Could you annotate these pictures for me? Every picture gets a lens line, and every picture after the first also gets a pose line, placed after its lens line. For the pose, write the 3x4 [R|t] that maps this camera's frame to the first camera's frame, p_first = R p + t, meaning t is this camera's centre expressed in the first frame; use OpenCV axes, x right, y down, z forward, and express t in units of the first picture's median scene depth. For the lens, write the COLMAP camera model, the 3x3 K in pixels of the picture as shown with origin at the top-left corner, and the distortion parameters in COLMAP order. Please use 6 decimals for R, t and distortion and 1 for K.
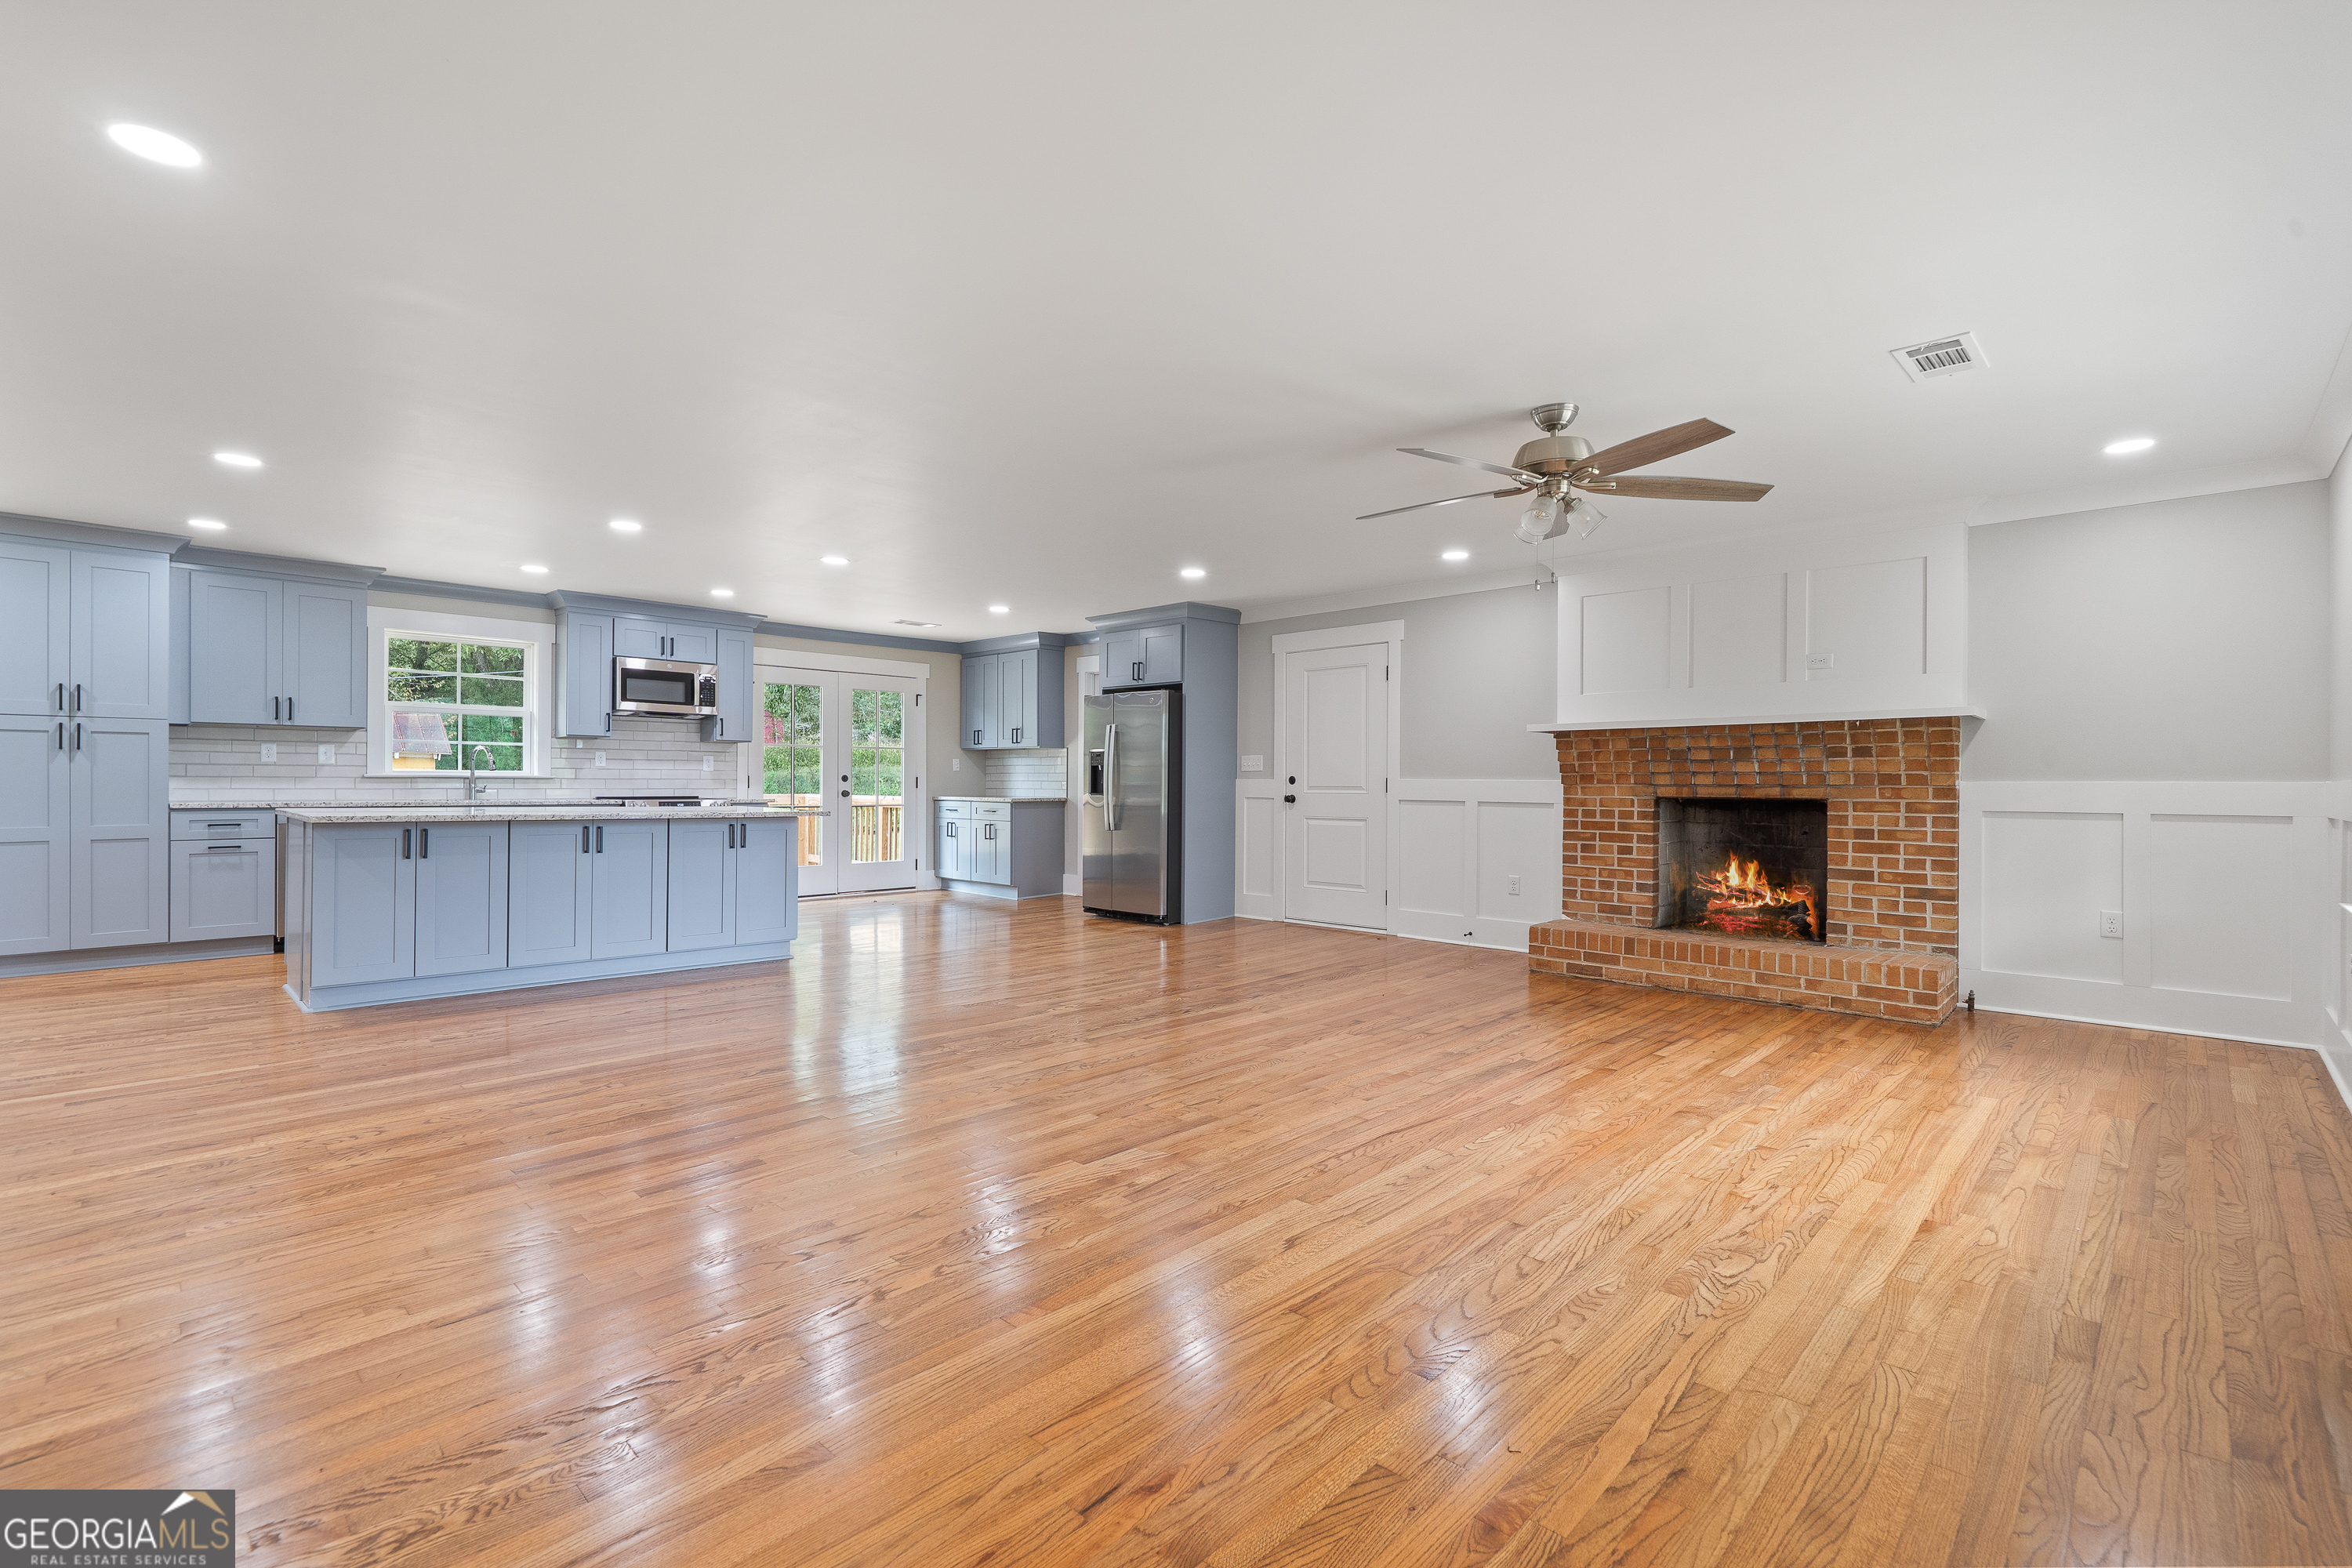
lens RADIAL K [[1041.7, 0, 1181.6], [0, 1041.7, 786.5], [0, 0, 1]] dist [0.000066, 0.000488]
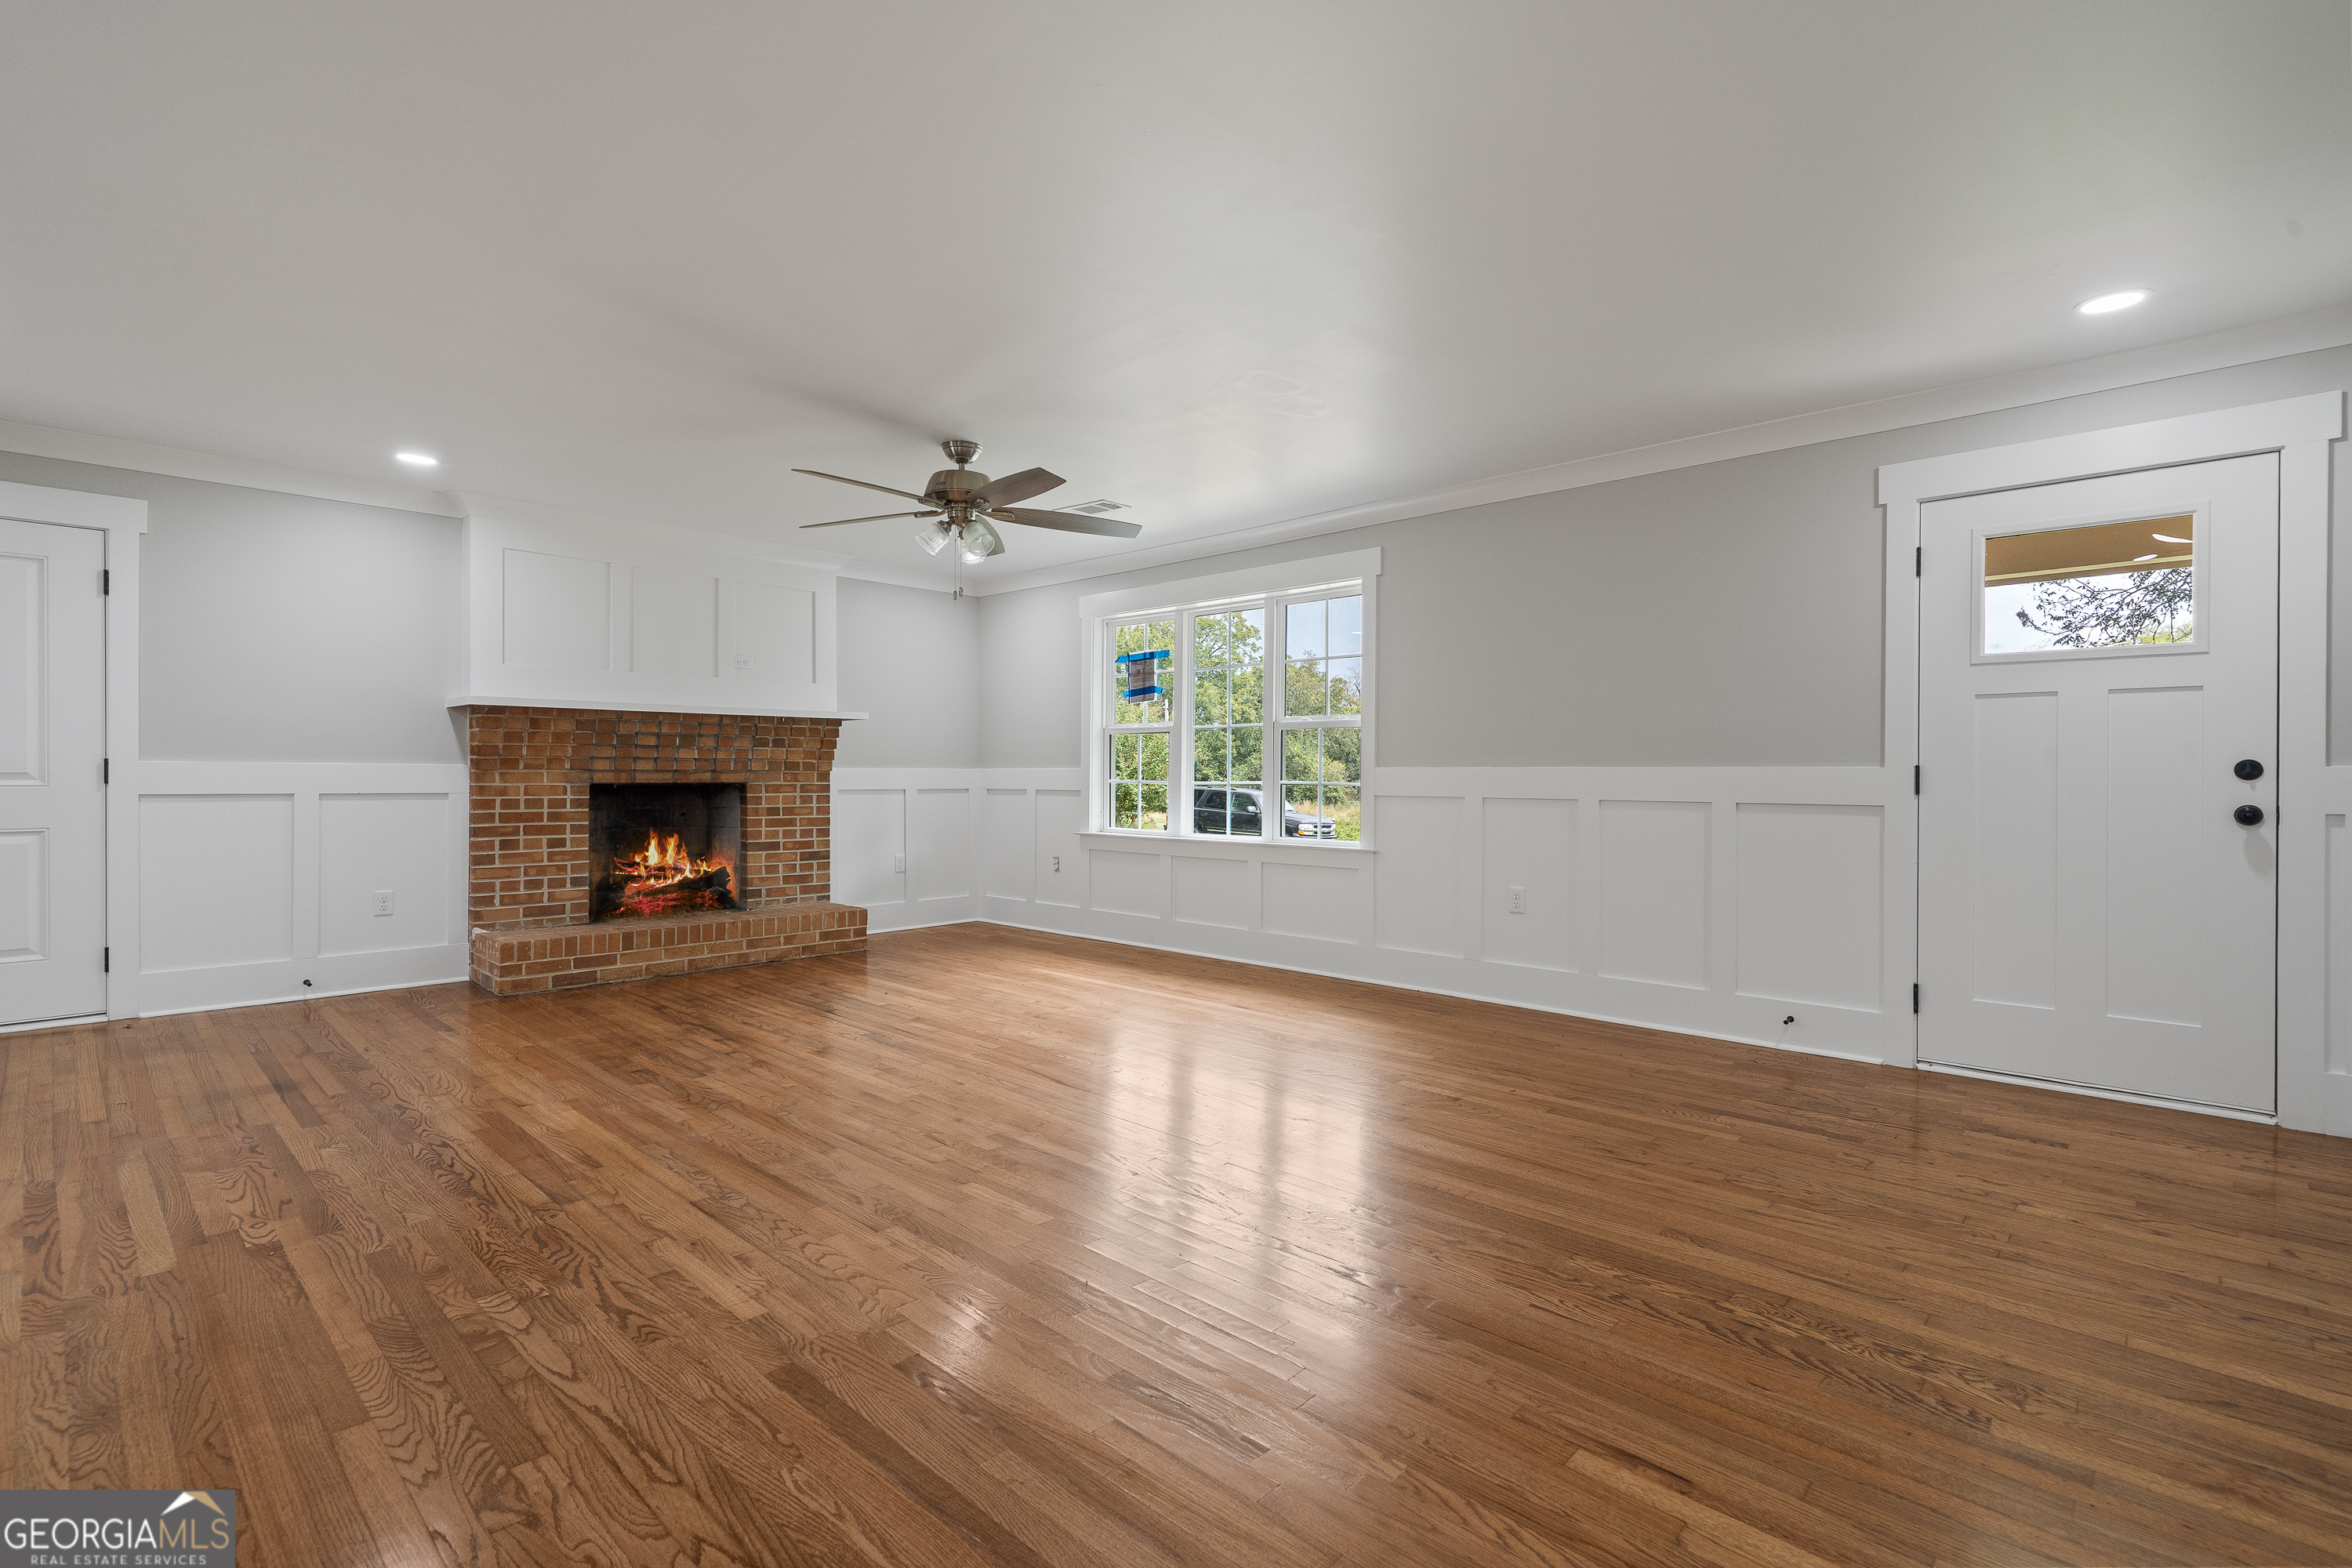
lens RADIAL K [[1082.9, 0, 1176.6], [0, 1082.9, 781.6], [0, 0, 1]] dist [-0.002250, 0.000327]
pose [[-0.010804, -0.011854, 0.999871, -0.471718], [-0.000671, 0.999930, 0.011847, -0.003072], [-0.999941, -0.000543, -0.010811, 0.434844]]
